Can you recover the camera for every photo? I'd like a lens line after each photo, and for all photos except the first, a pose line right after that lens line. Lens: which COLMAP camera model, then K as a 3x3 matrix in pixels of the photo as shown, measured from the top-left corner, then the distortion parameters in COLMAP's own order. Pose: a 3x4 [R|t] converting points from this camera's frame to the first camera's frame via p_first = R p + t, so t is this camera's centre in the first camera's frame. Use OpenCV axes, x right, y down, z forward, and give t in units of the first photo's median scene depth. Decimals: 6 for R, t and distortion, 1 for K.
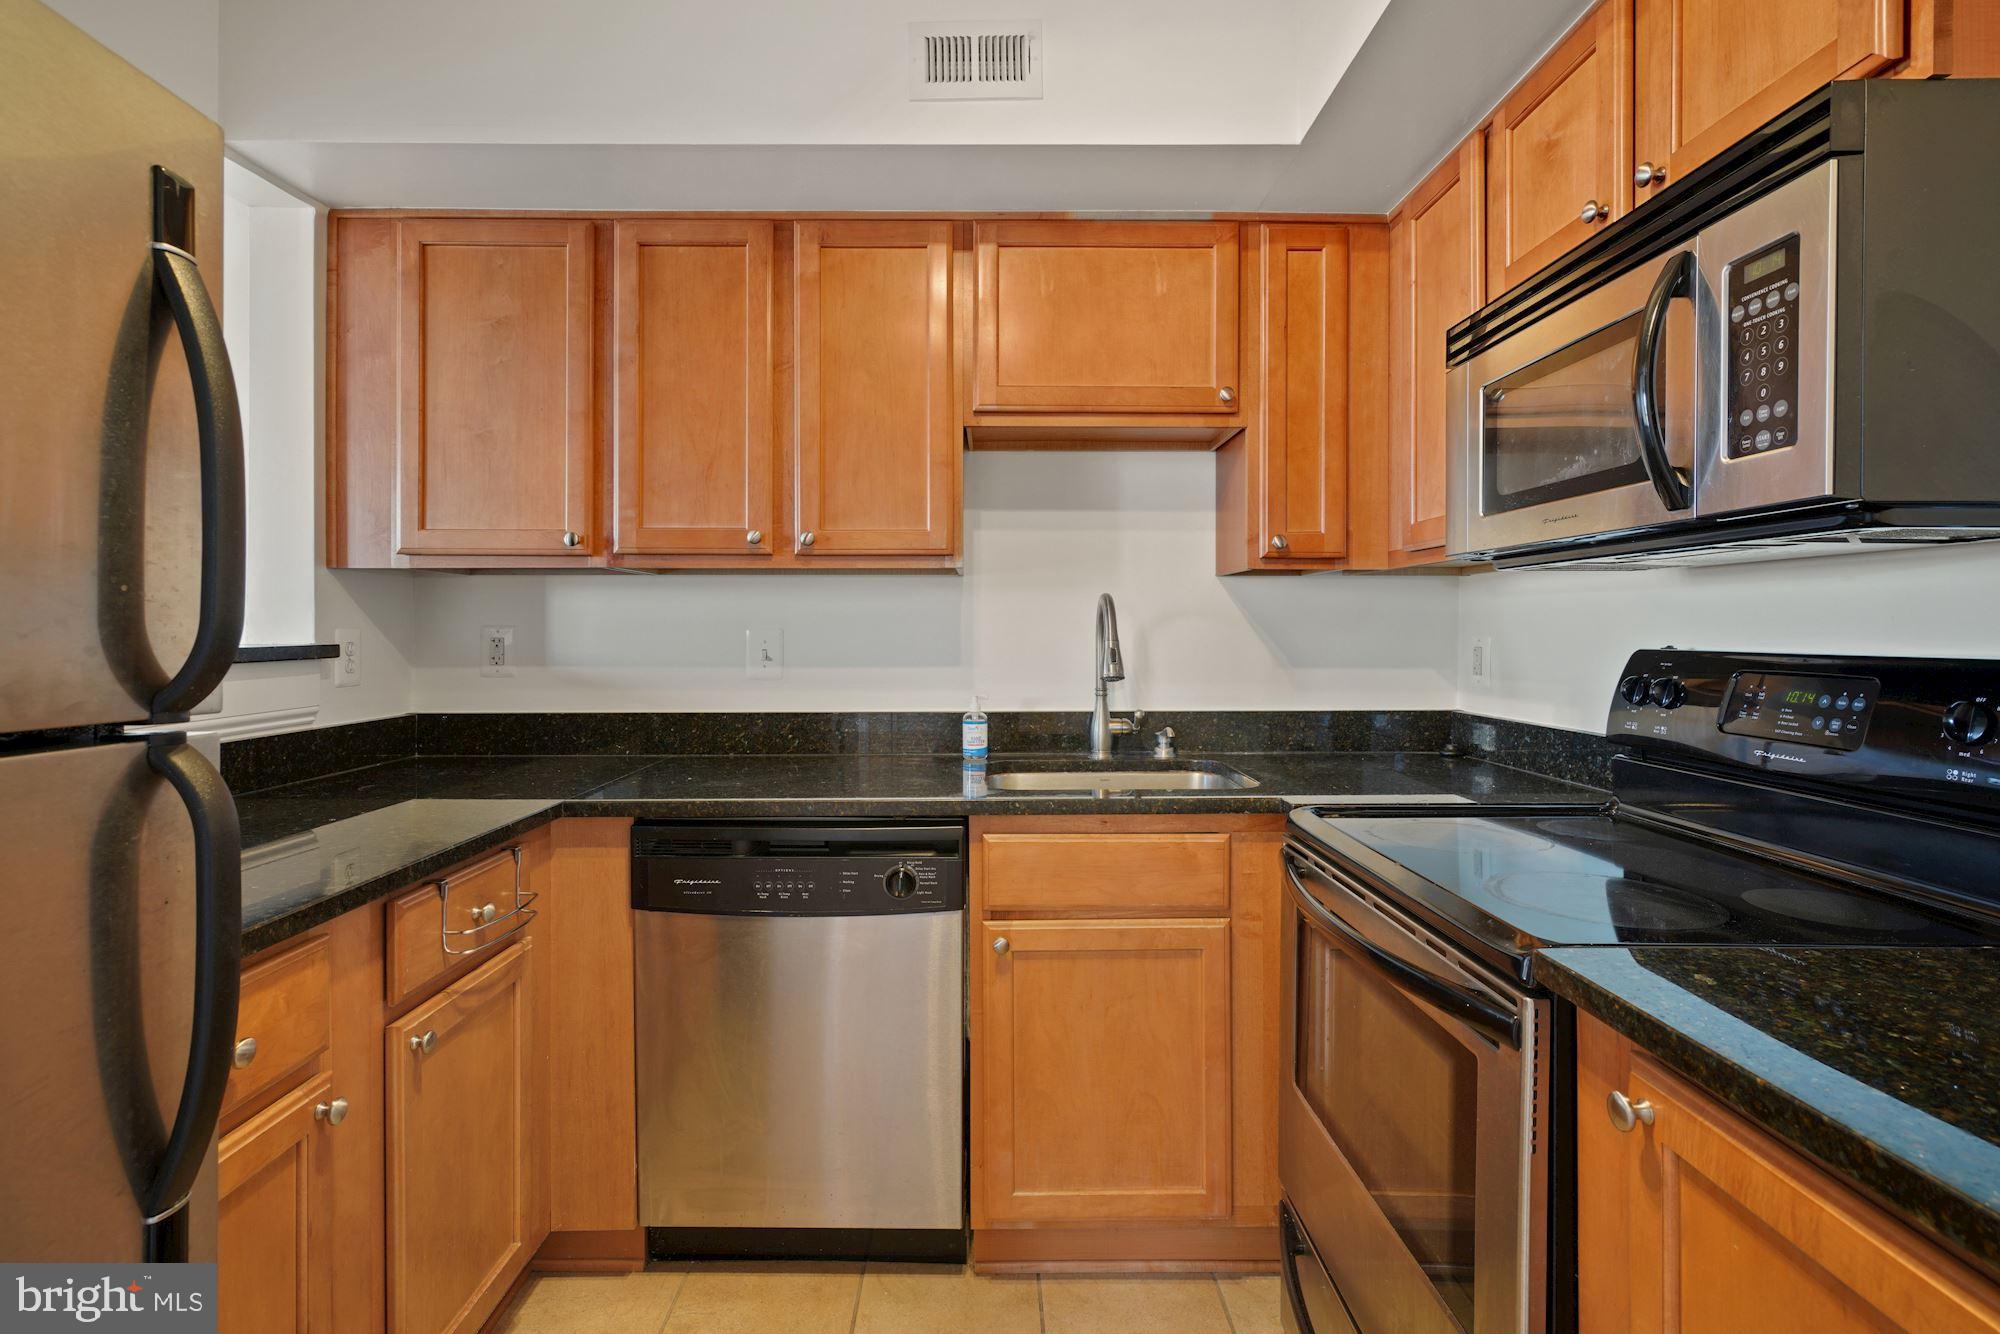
lens RADIAL K [[980.4, 0, 1007.4], [0, 980.4, 632.1], [0, 0, 1]] dist [-0.004594, 0.004183]
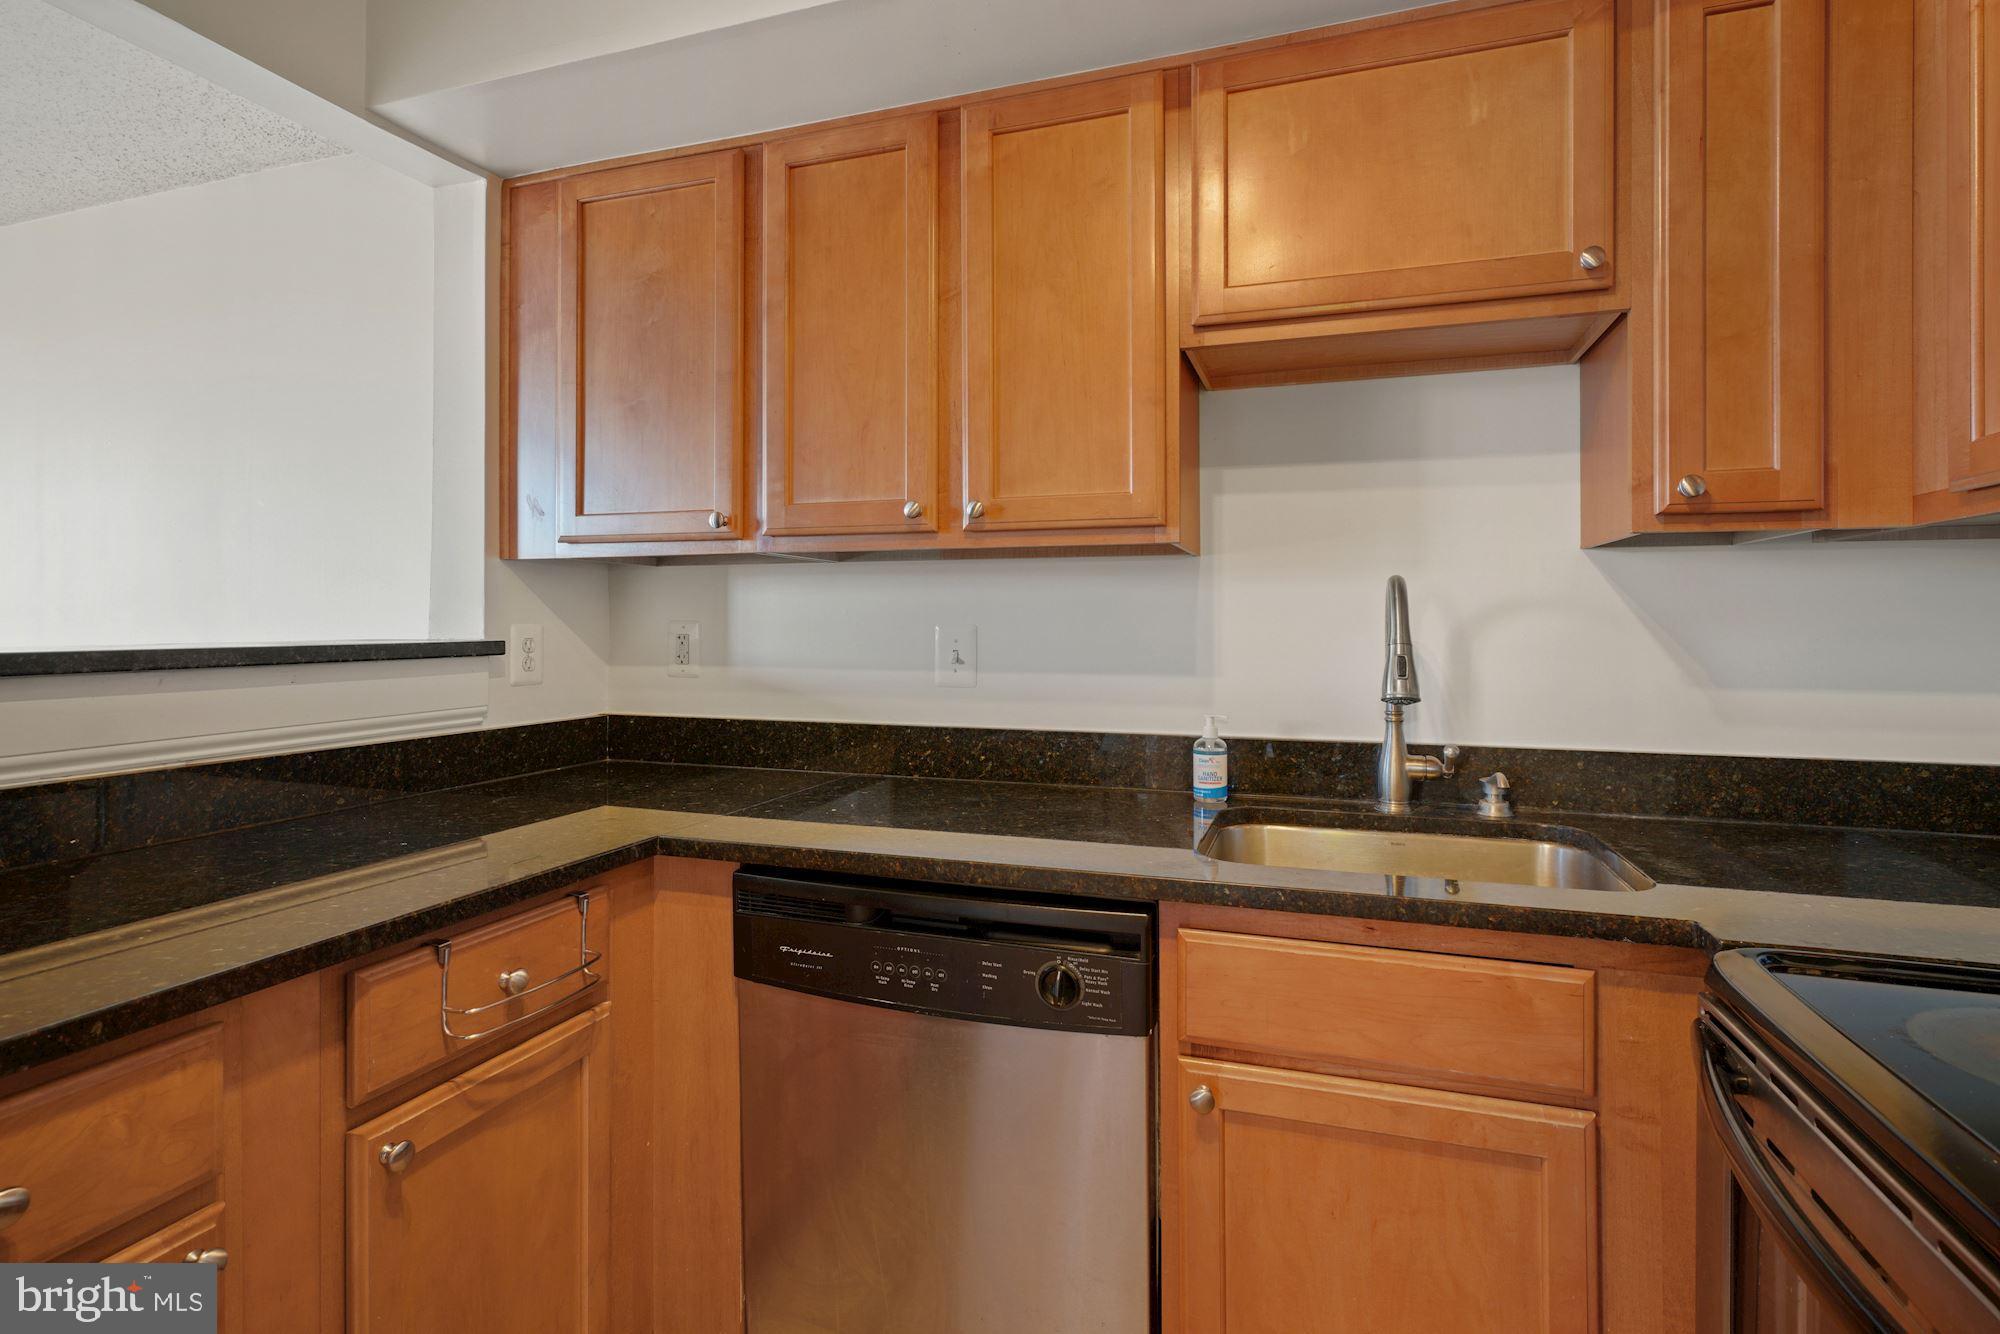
lens RADIAL K [[980.4, 0, 999.2], [0, 980.4, 615.9], [0, 0, 1]] dist [-0.004594, 0.004183]
pose [[0.939690, -0.000820, -0.342025, 0.089202], [-0.003429, 0.999924, -0.011818, -0.002064], [0.342009, 0.012278, 0.939616, 0.309145]]
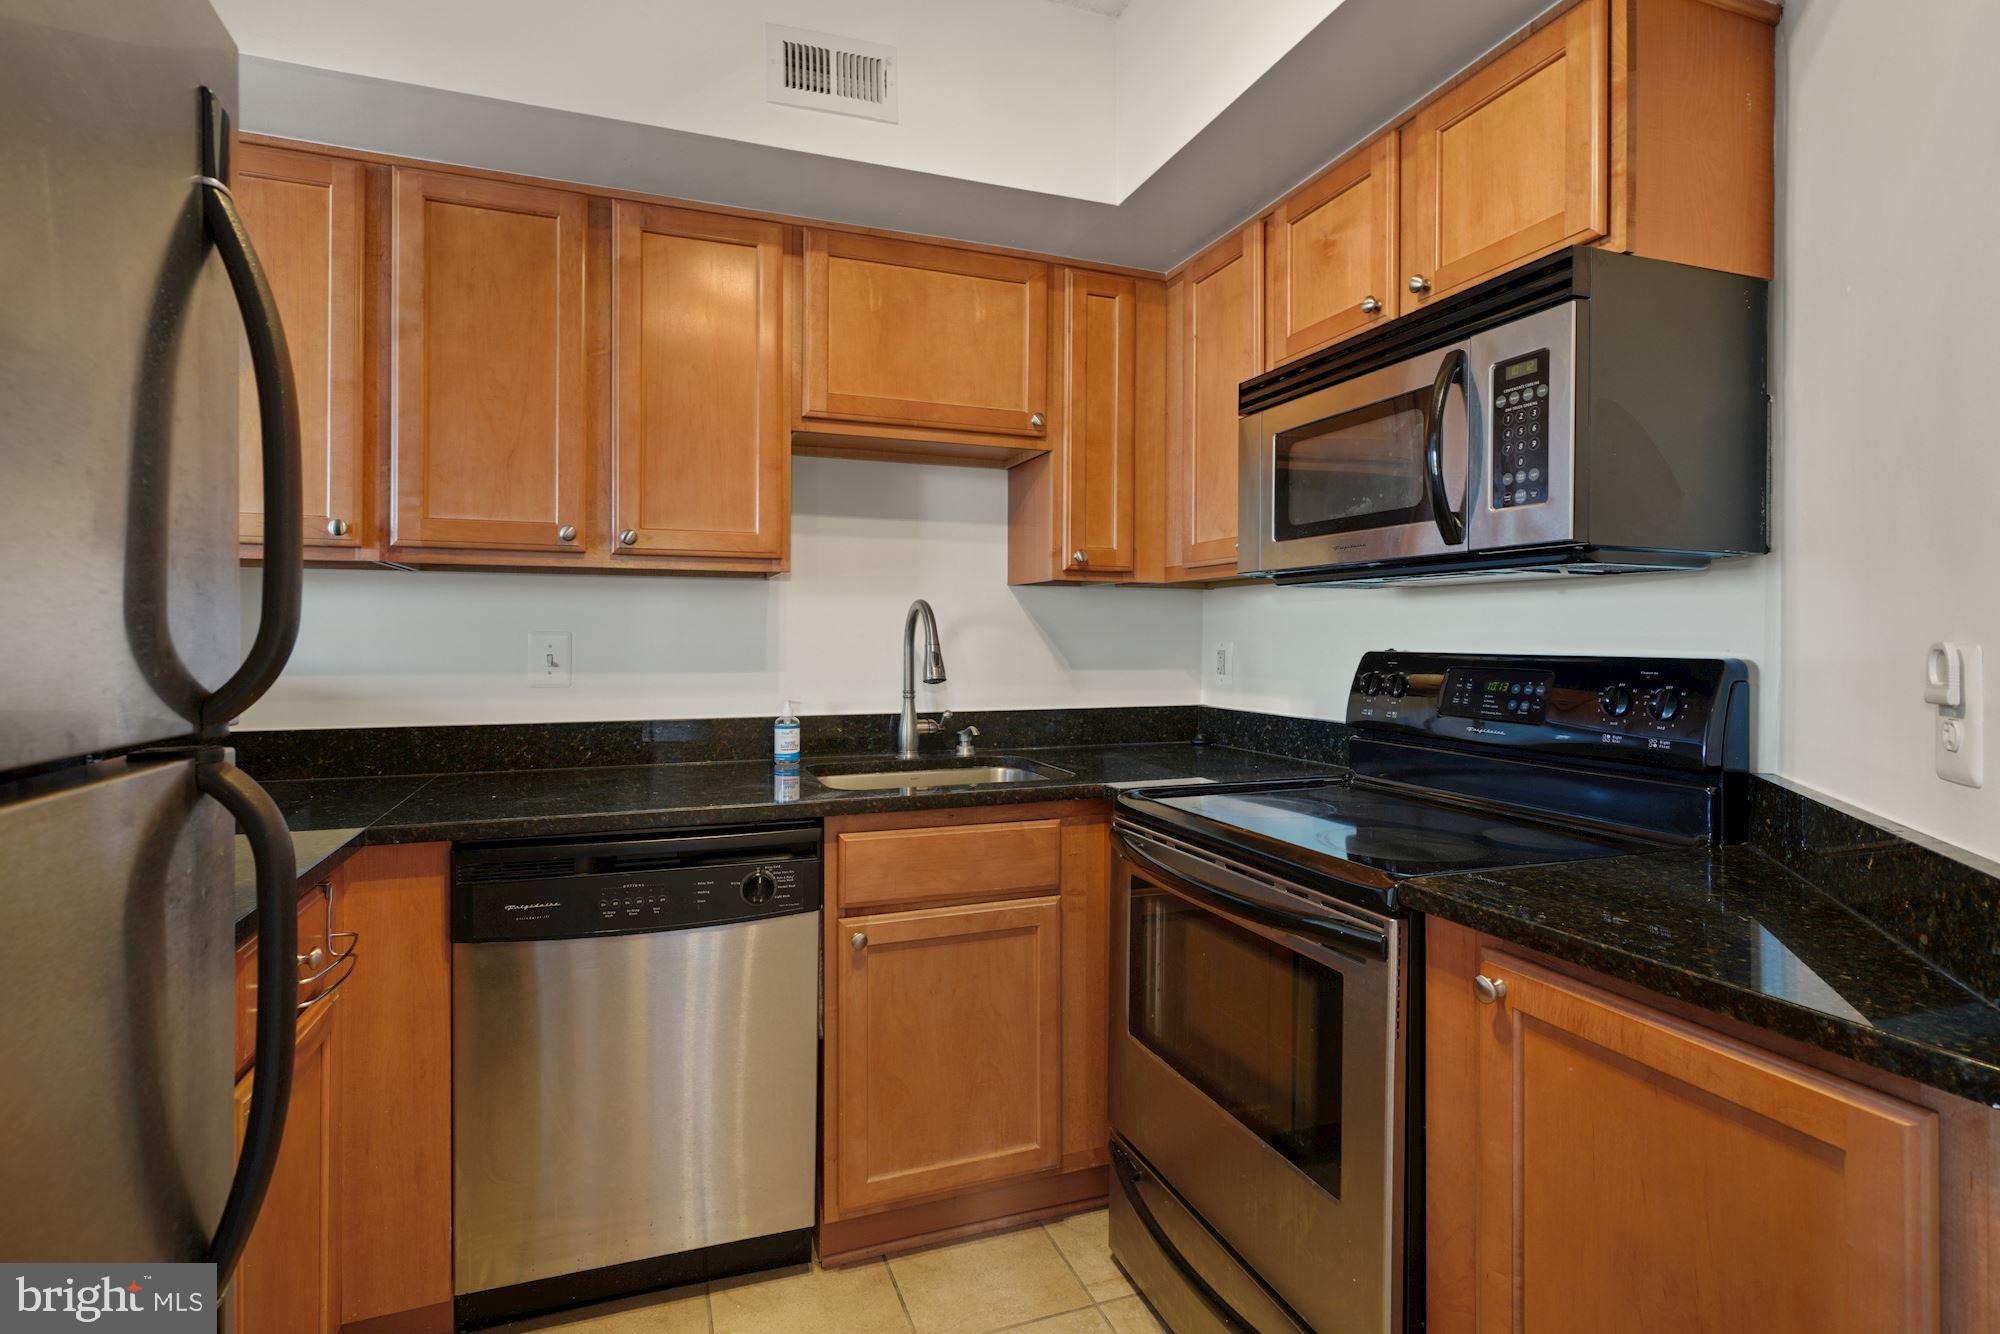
lens RADIAL K [[980.4, 0, 1017.2], [0, 980.4, 639.8], [0, 0, 1]] dist [-0.004594, 0.004183]
pose [[0.937699, 0.001701, 0.347443, -0.201364], [-0.002290, 0.999997, 0.001285, 0.001918], [-0.347440, -0.002001, 0.937700, -0.020865]]
